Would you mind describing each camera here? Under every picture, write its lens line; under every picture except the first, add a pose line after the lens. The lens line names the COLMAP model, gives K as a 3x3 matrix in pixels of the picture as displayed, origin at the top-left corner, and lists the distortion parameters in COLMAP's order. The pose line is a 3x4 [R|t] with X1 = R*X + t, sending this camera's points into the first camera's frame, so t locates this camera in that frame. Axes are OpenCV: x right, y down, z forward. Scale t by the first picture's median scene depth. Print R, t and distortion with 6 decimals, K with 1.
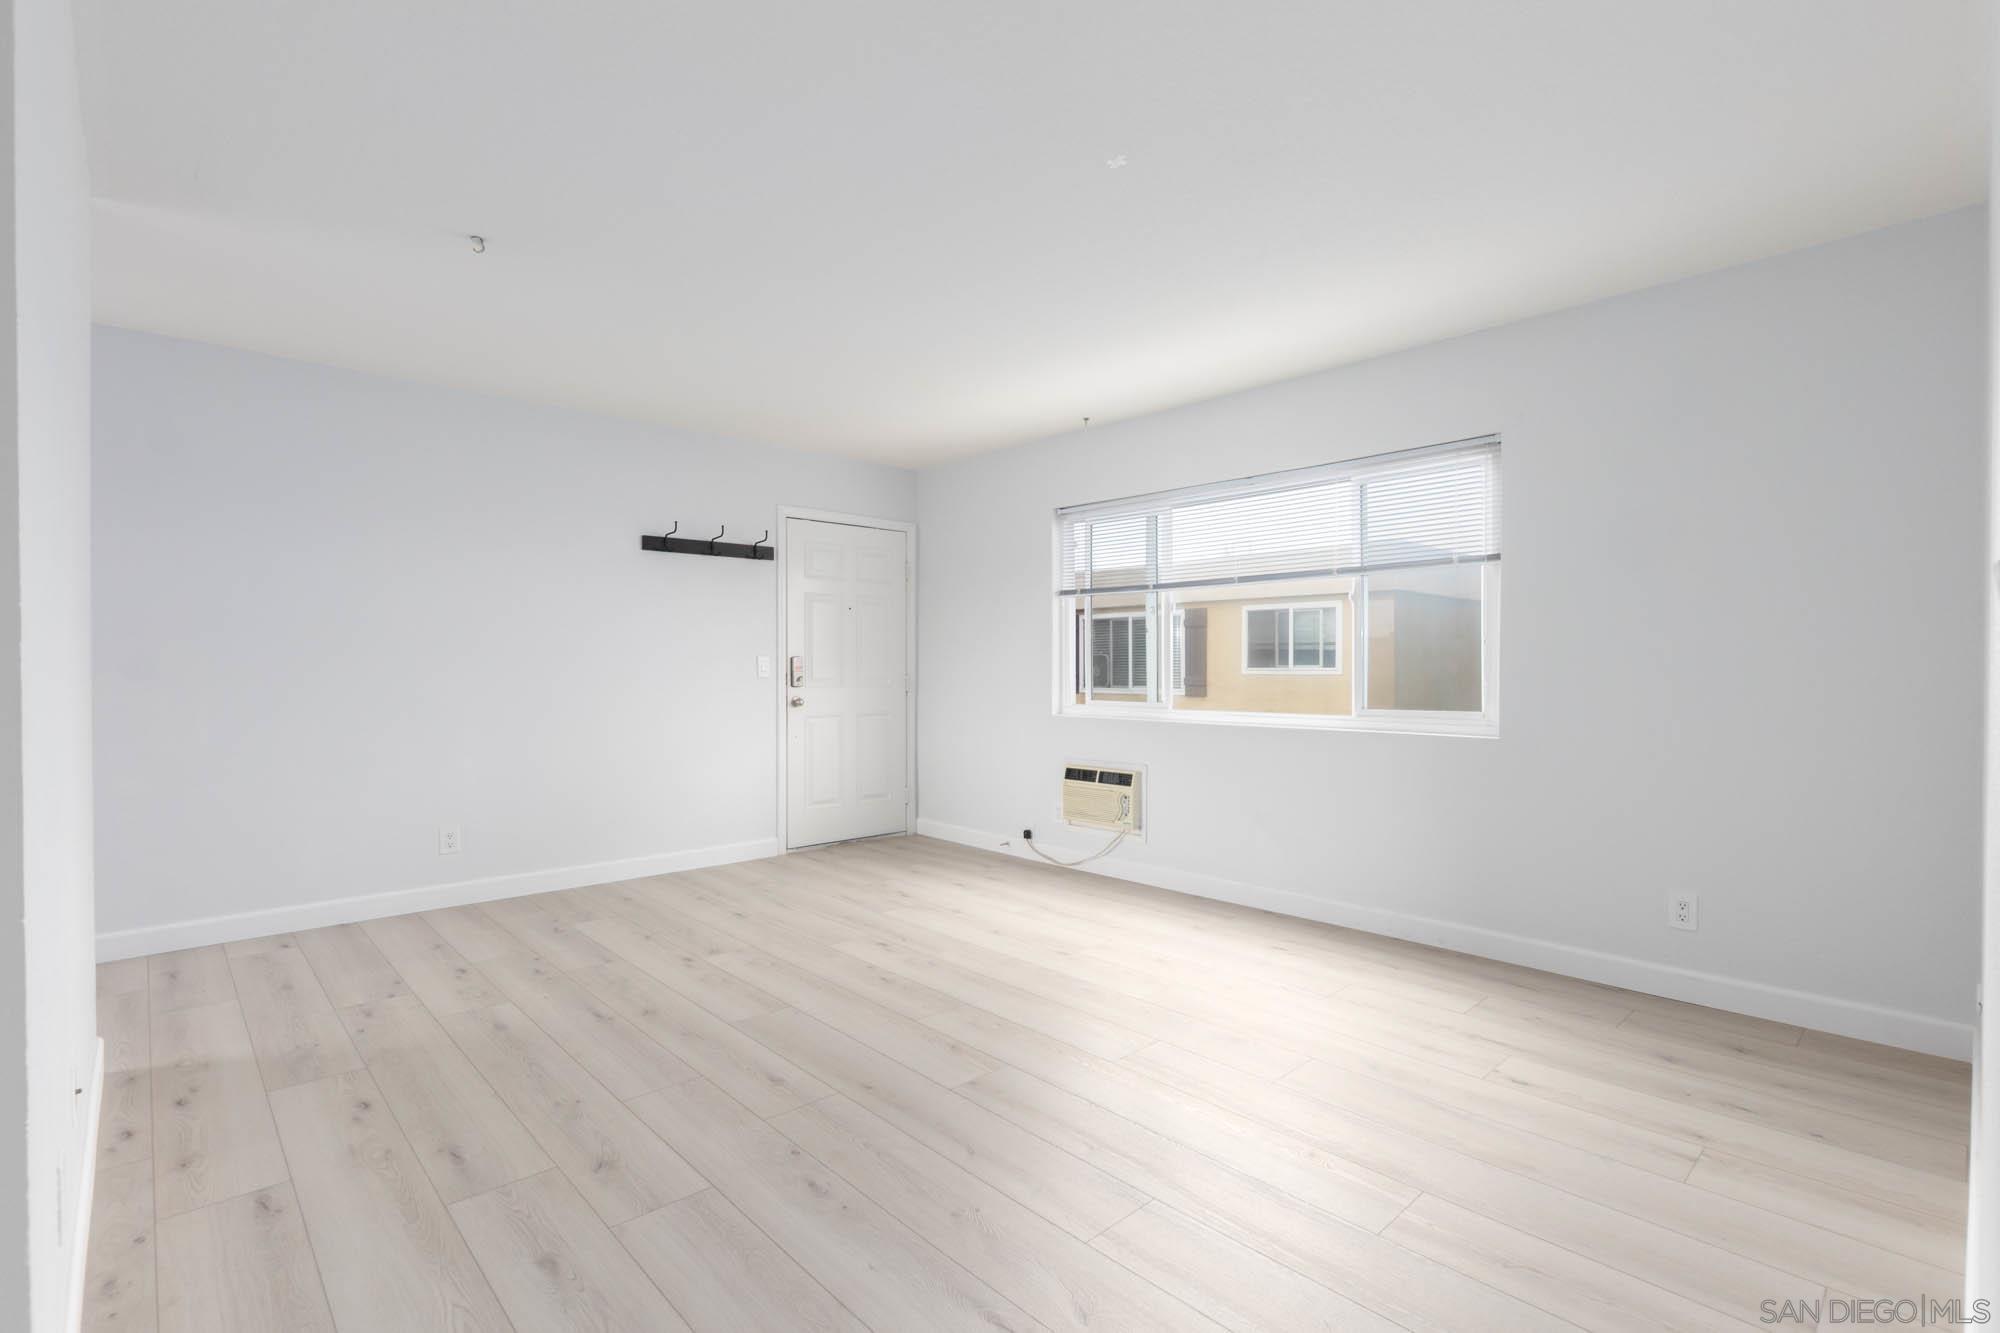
lens RADIAL K [[913.6, 0, 990.5], [0, 913.6, 674.2], [0, 0, 1]] dist [0.000345, -0.000141]
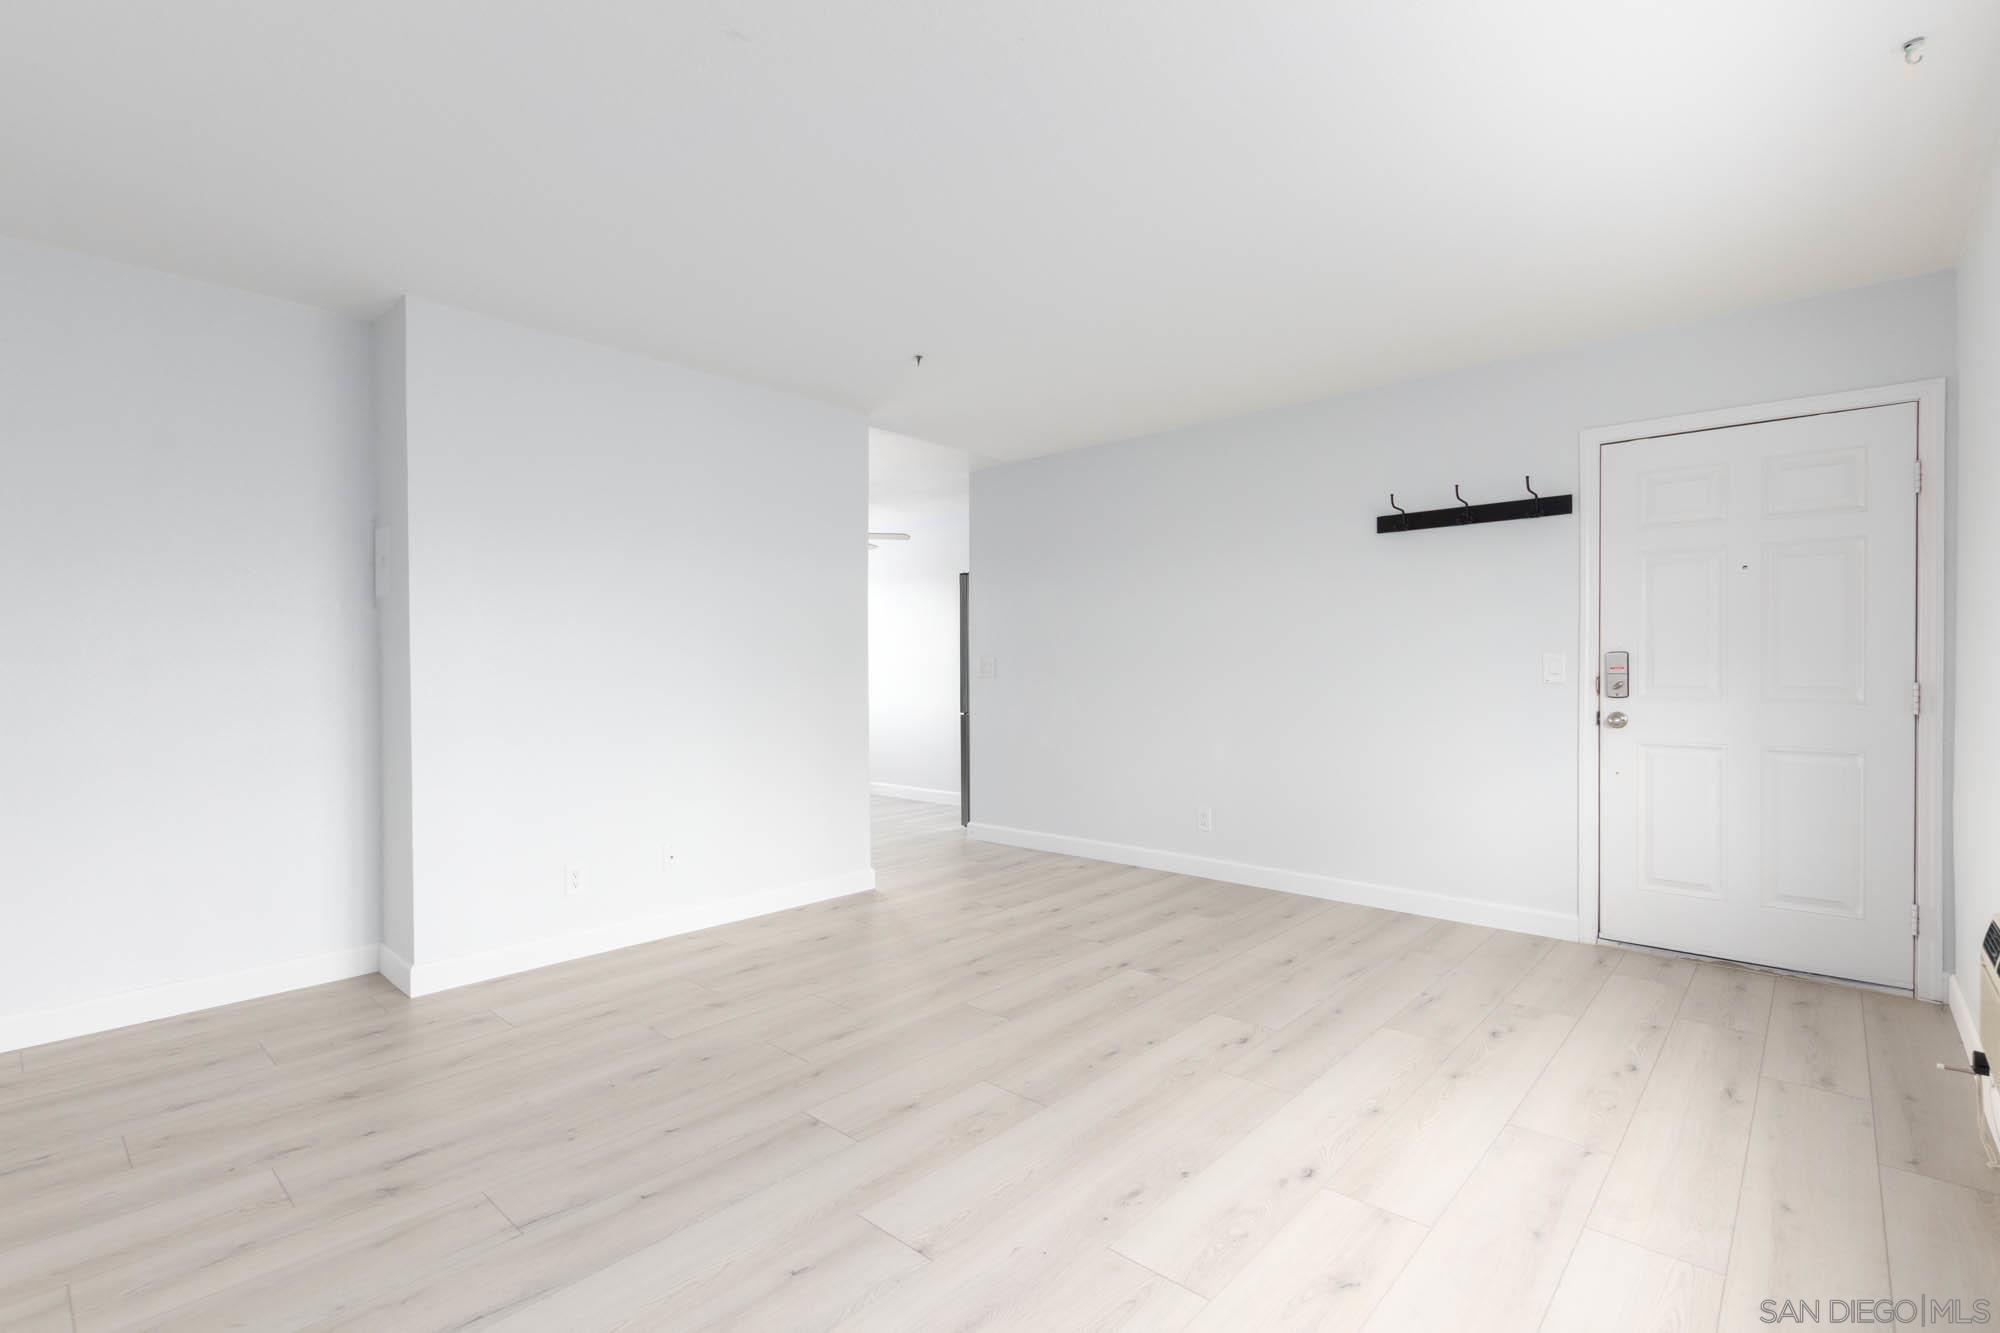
lens RADIAL K [[913.6, 0, 990.5], [0, 913.6, 674.2], [0, 0, 1]] dist [0.000345, -0.000141]
pose [[0.084396, 0.006211, -0.996413, 0.426829], [-0.006921, 0.999960, 0.005647, -0.003766], [0.996408, 0.006419, 0.084436, 0.517314]]
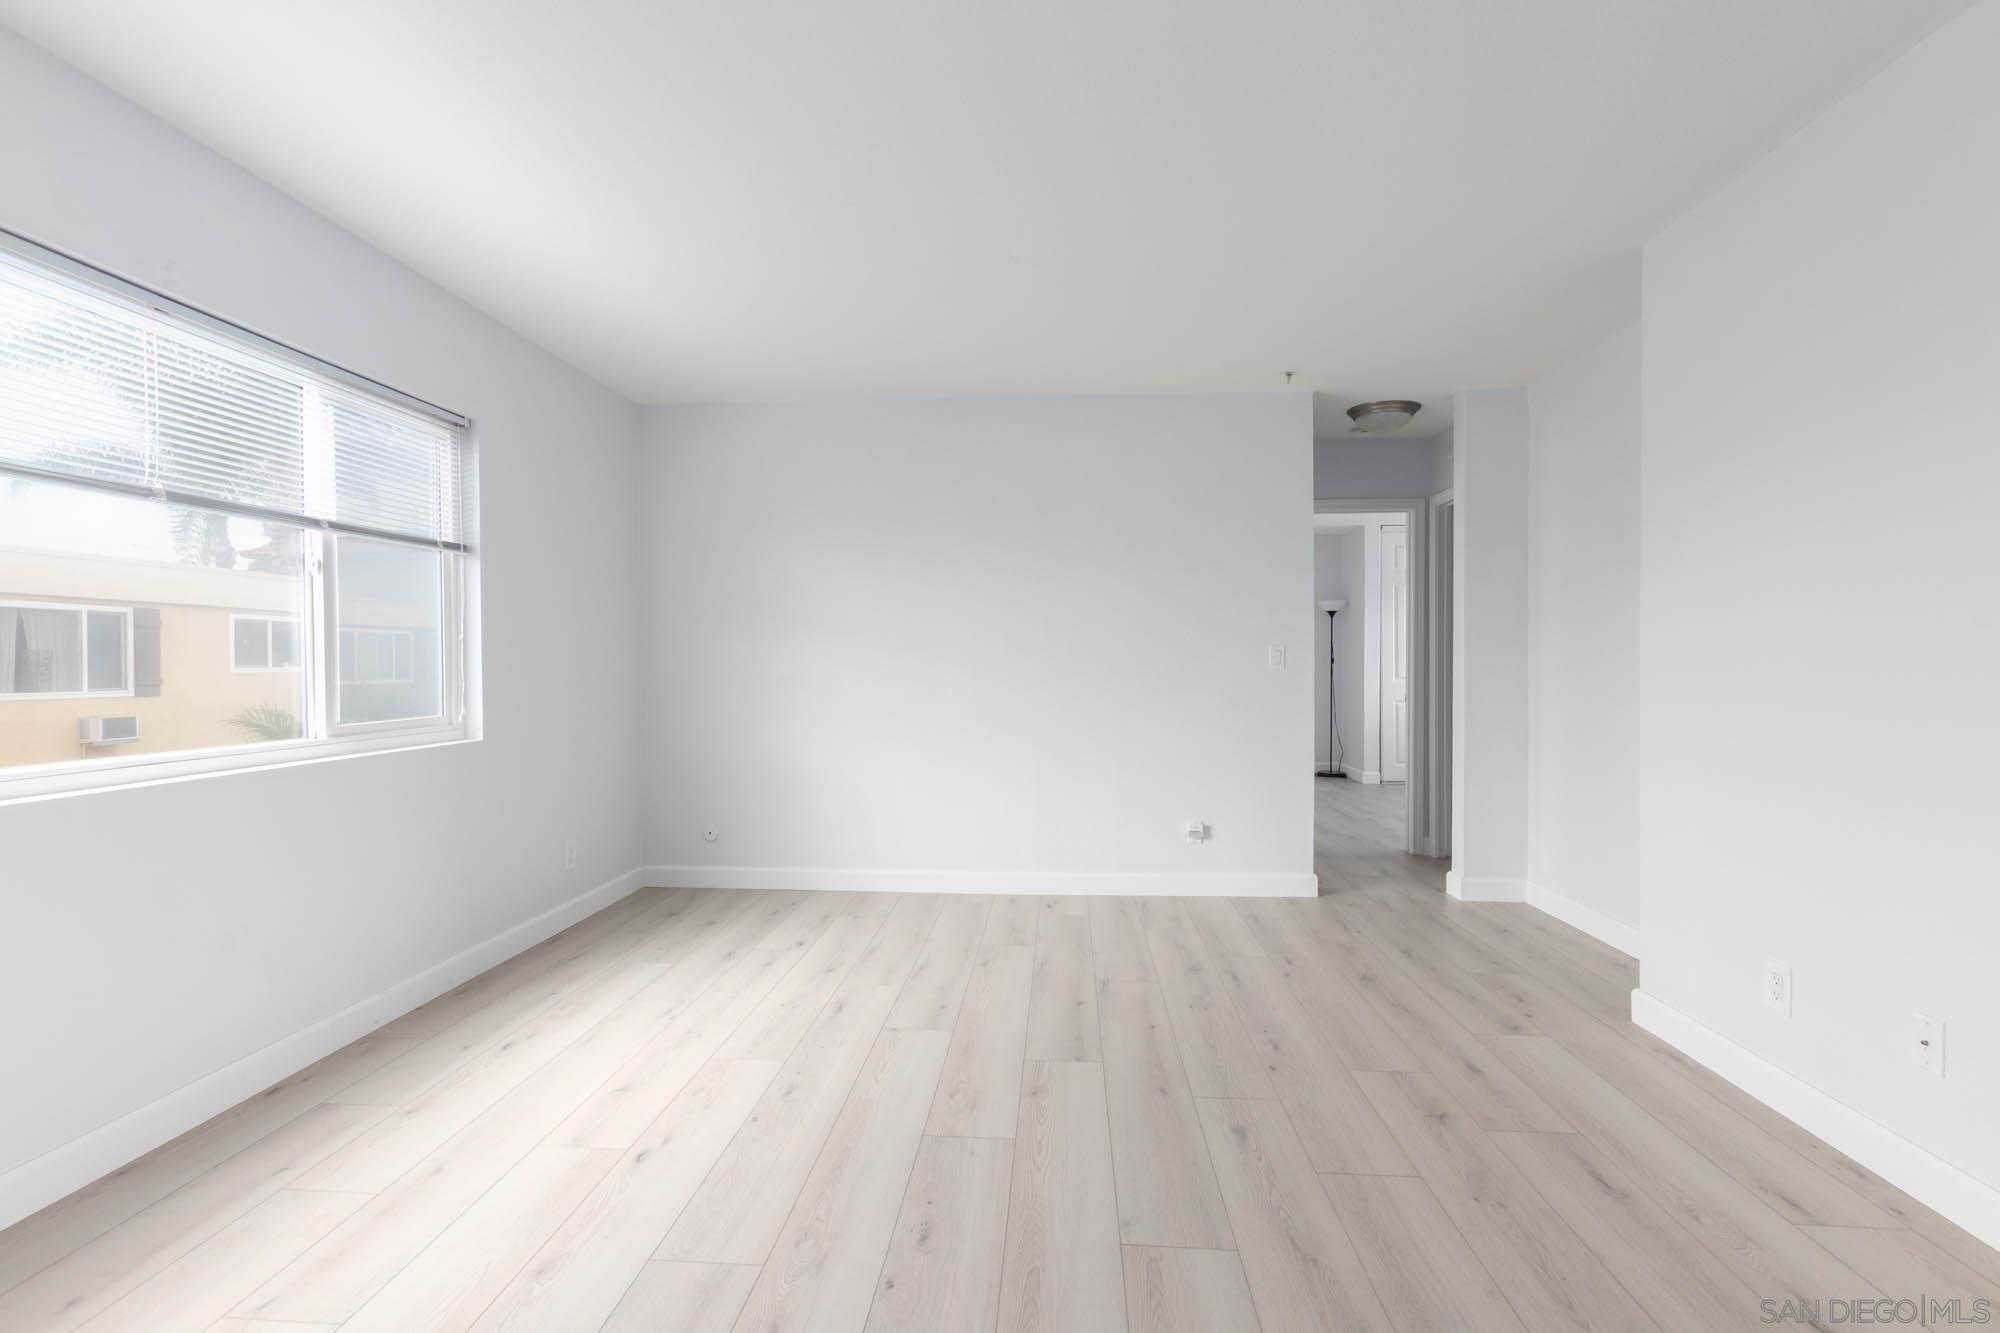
lens RADIAL K [[913.6, 0, 990.5], [0, 913.6, 674.2], [0, 0, 1]] dist [0.000345, -0.000141]
pose [[-0.675280, -0.006882, 0.737530, -0.341393], [0.010417, 0.999768, 0.018867, -0.007307], [-0.737488, 0.020424, -0.675051, 0.837777]]
